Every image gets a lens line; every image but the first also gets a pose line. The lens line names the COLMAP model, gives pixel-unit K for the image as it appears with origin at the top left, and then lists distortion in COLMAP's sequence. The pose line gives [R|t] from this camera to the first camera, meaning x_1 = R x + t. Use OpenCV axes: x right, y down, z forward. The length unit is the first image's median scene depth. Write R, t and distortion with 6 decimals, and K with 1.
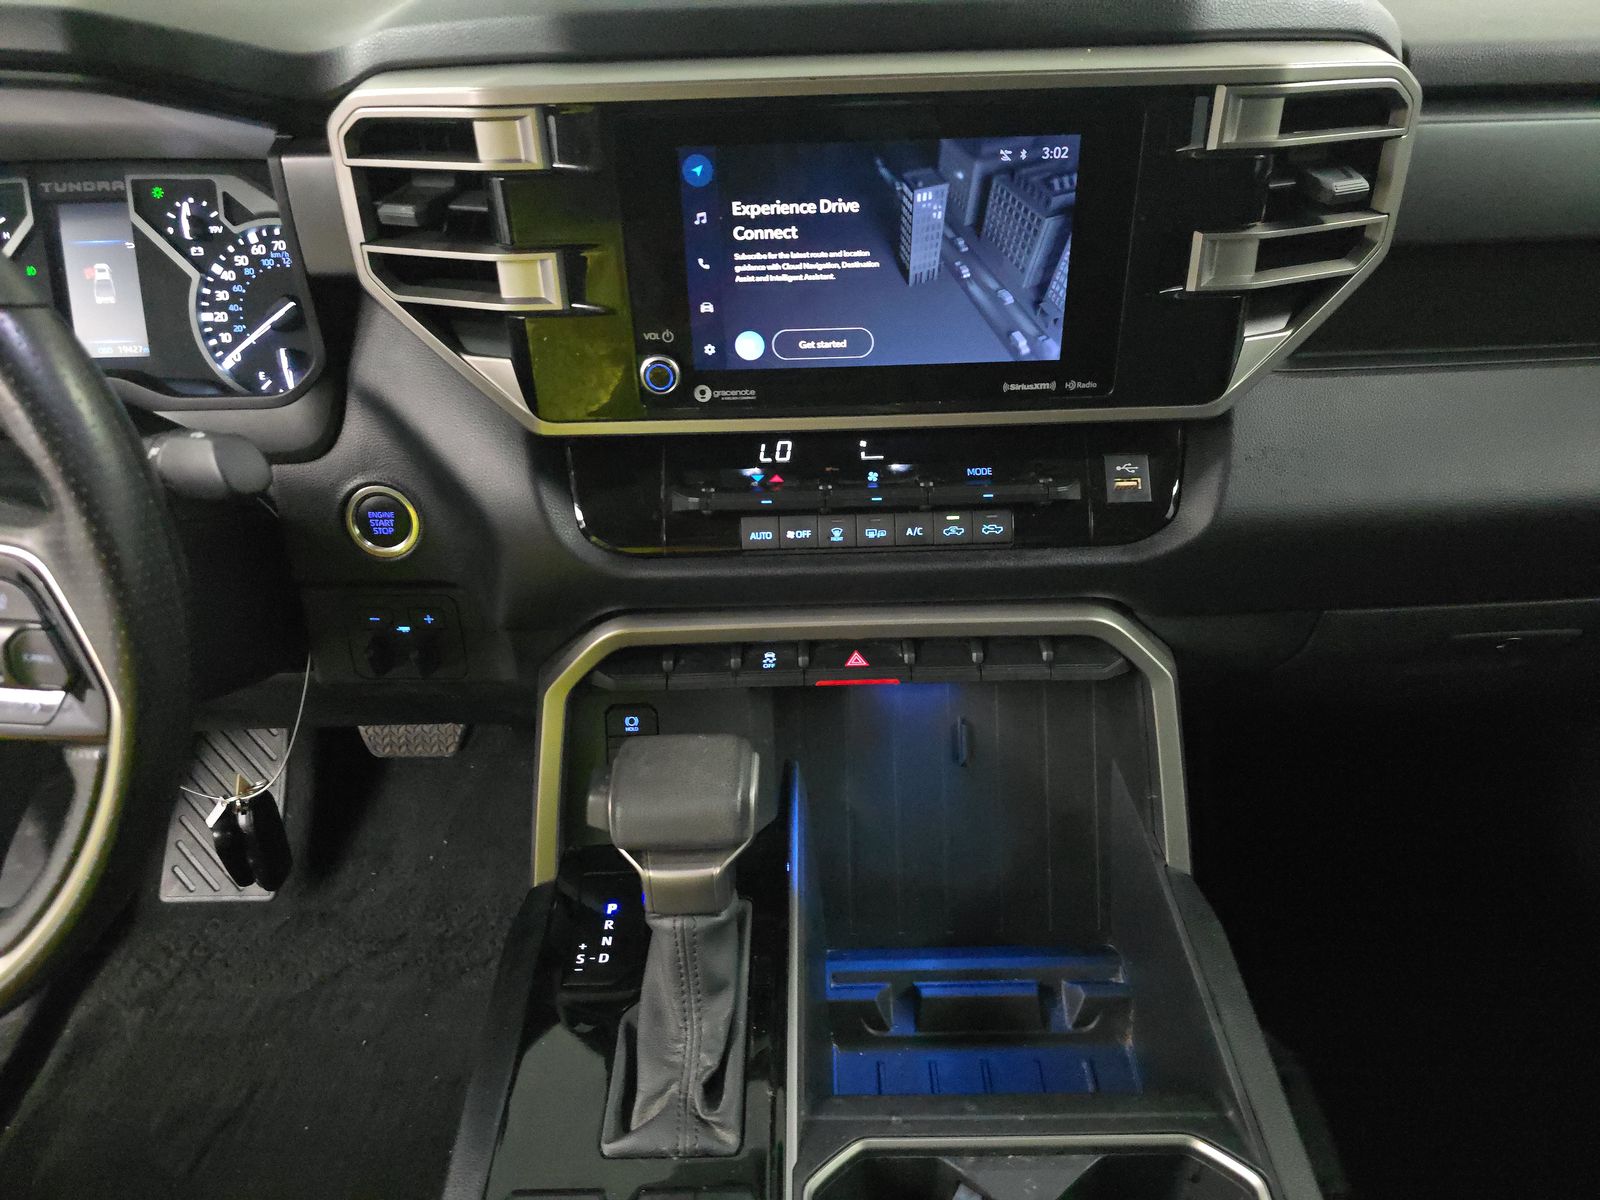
lens RADIAL K [[1068.6, 0, 796.9], [0, 1068.6, 602.8], [0, 0, 1]] dist [0.005601, -0.012021]
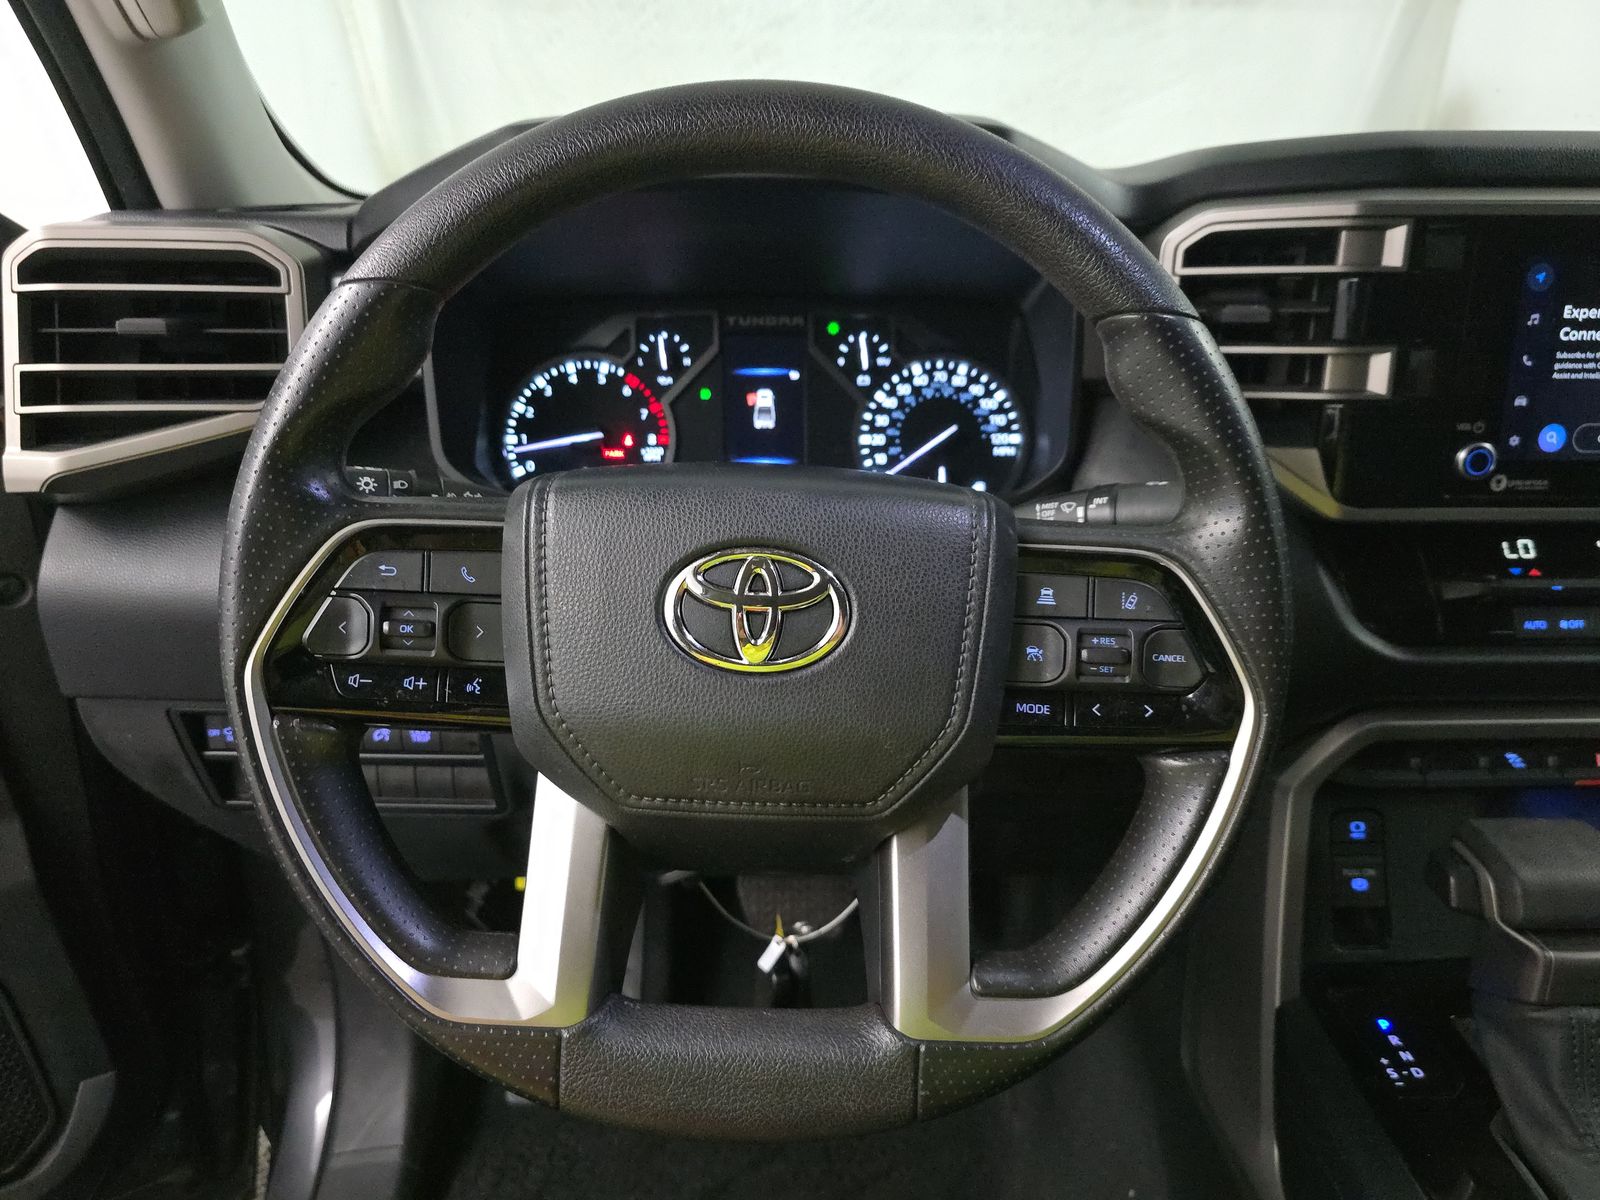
lens RADIAL K [[1068.6, 0, 851.1], [0, 1068.6, 591.2], [0, 0, 1]] dist [0.005601, -0.012021]
pose [[0.999742, 0.016715, 0.015393, -0.587712], [-0.012494, 0.970184, -0.242049, 0.134832], [-0.018980, 0.241794, 0.970142, 0.013950]]
